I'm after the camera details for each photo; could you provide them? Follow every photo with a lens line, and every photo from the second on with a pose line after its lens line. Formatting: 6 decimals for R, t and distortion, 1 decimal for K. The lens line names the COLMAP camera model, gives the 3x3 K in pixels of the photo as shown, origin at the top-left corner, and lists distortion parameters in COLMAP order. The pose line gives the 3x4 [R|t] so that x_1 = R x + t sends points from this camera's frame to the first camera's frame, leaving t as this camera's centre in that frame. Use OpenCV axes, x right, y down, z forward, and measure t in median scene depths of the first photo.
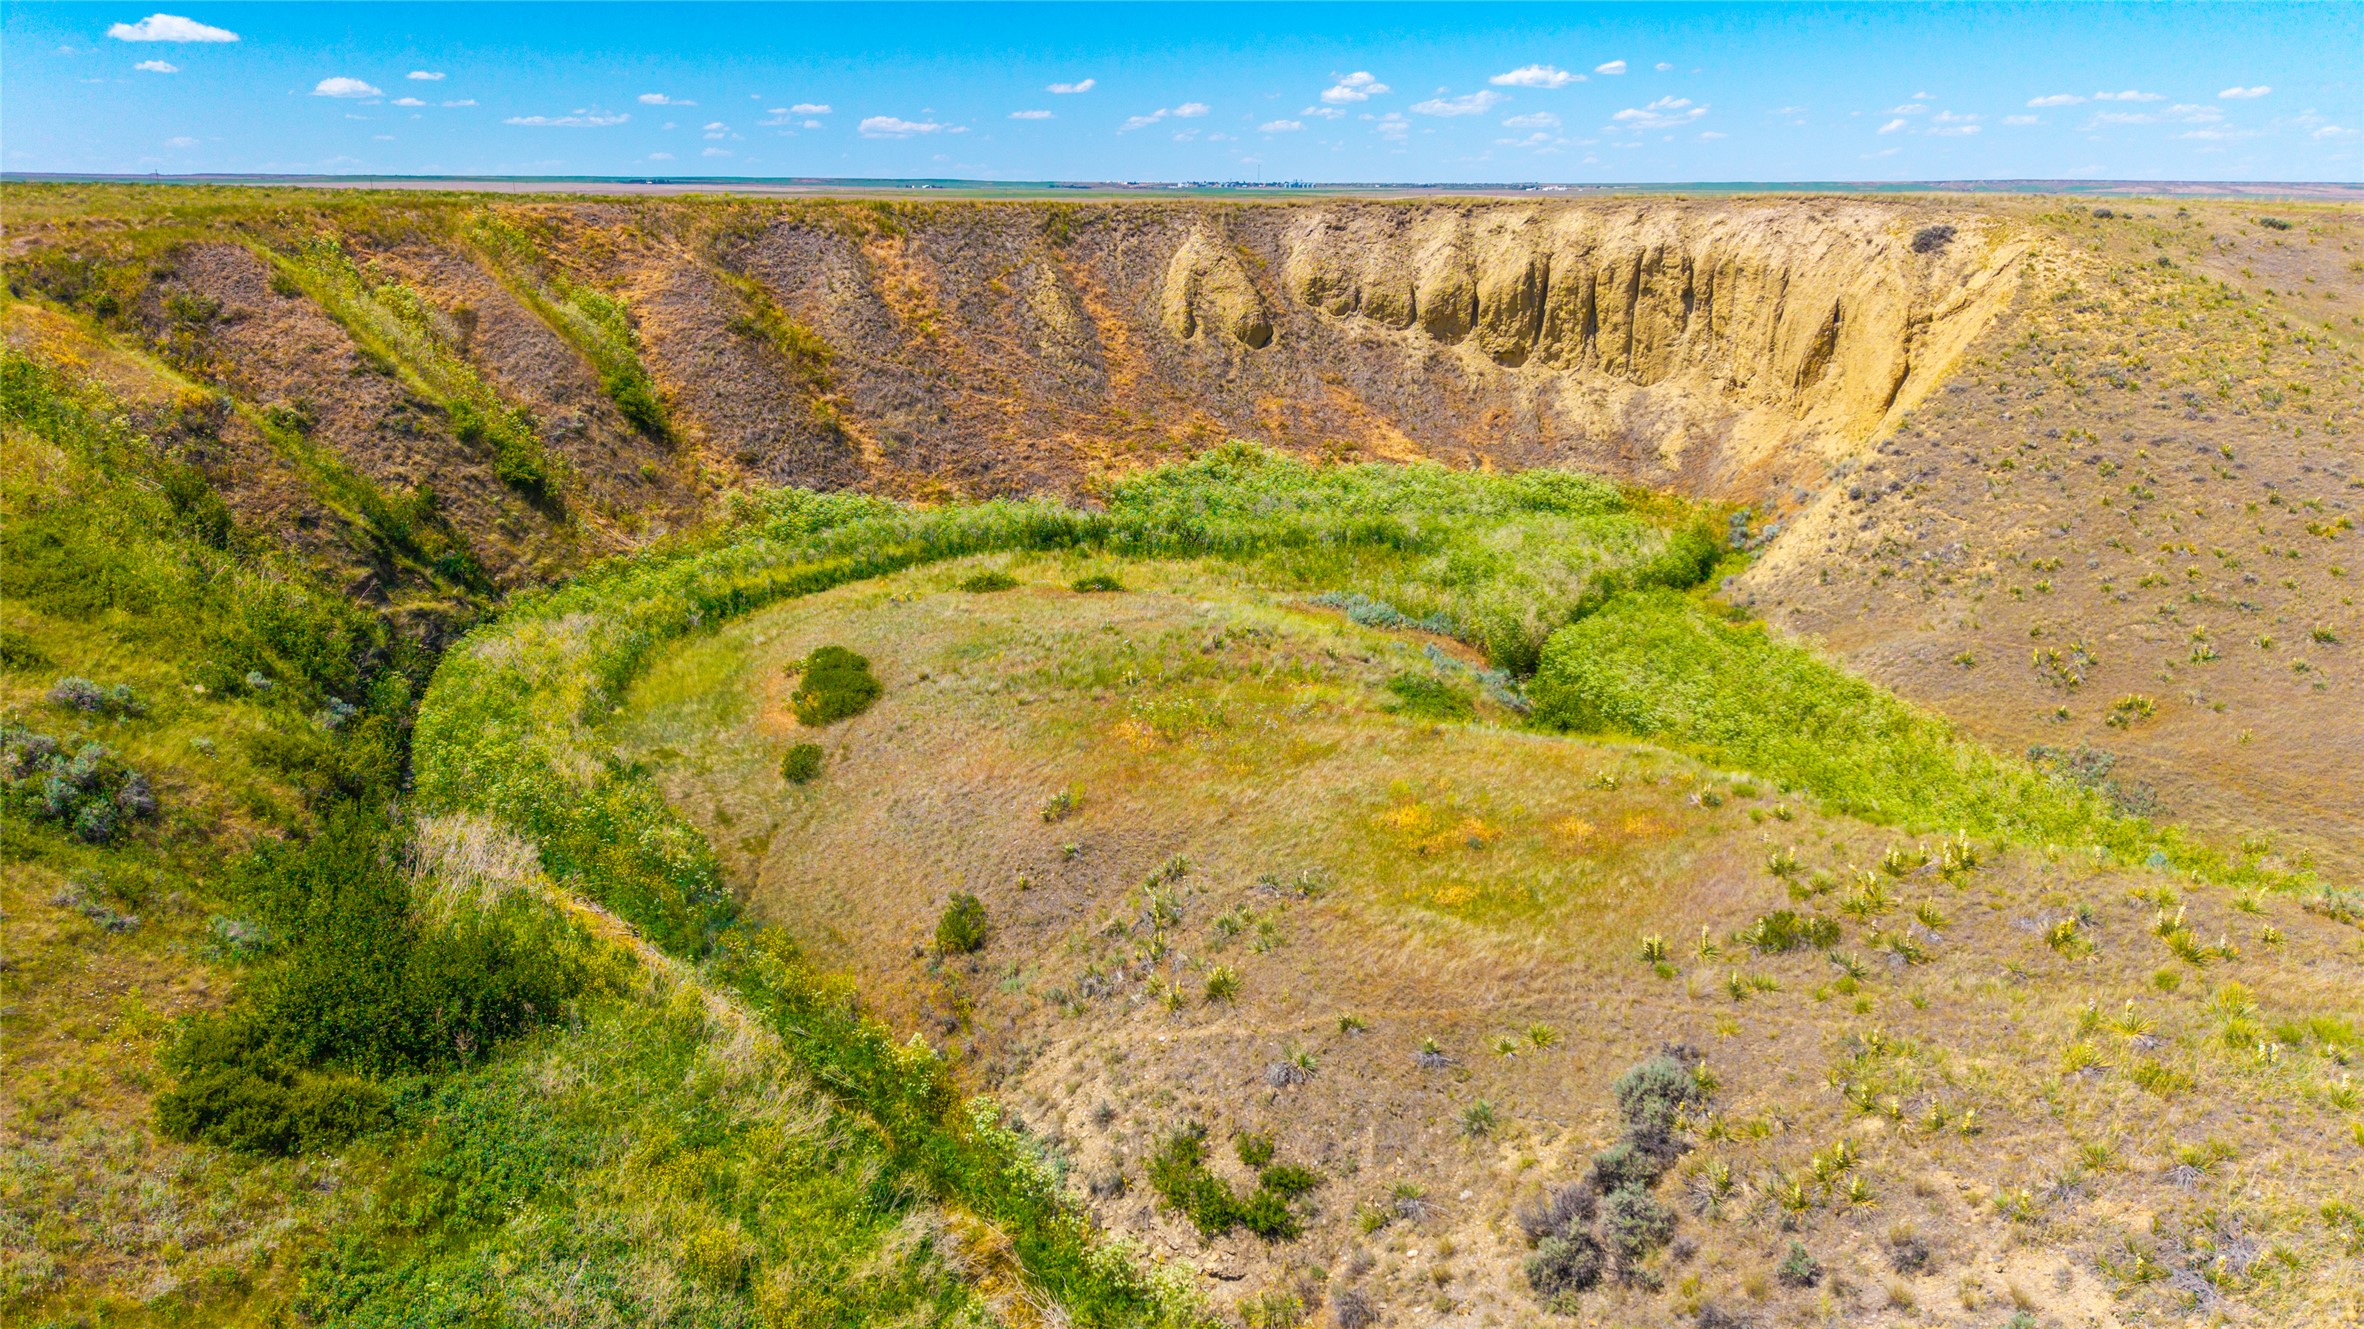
lens RADIAL K [[1575.9, 0, 1178.9], [0, 1575.9, 666.0], [0, 0, 1]] dist [0.036561, -0.043832]
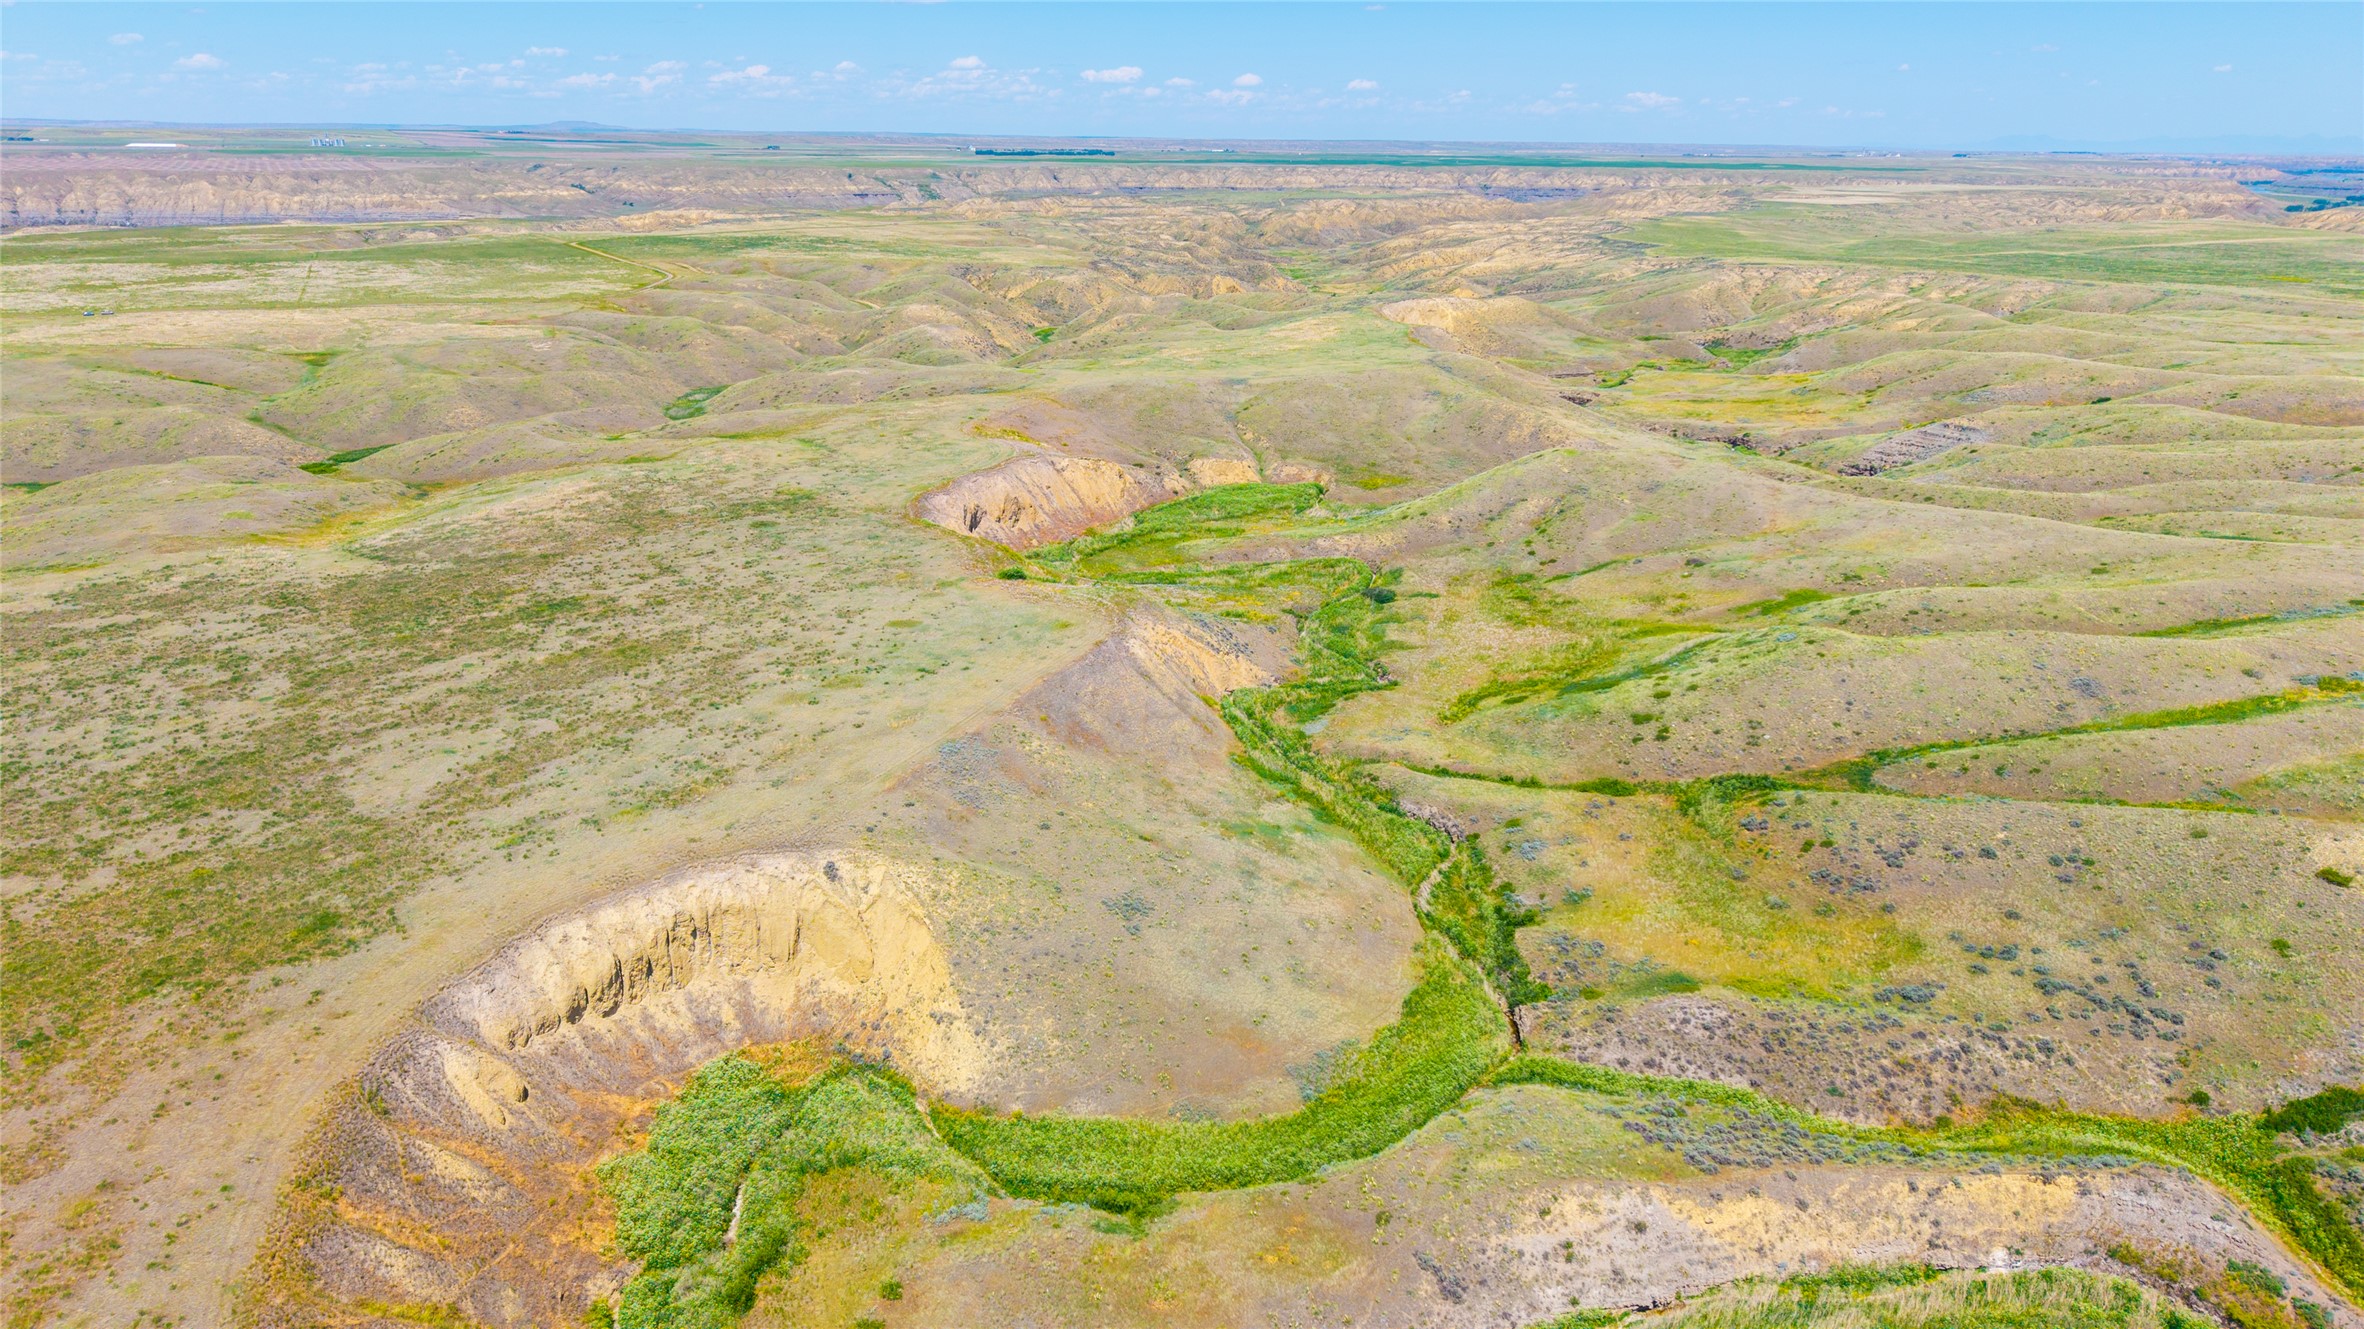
lens RADIAL K [[1634.3, 0, 1182.0], [0, 1634.3, 664.5], [0, 0, 1]] dist [0.043052, -0.055764]
pose [[0.238238, -0.326970, 0.914513, -1.042096], [0.279193, 0.924936, 0.257964, -0.787575], [-0.930212, 0.193869, 0.311643, -0.085600]]
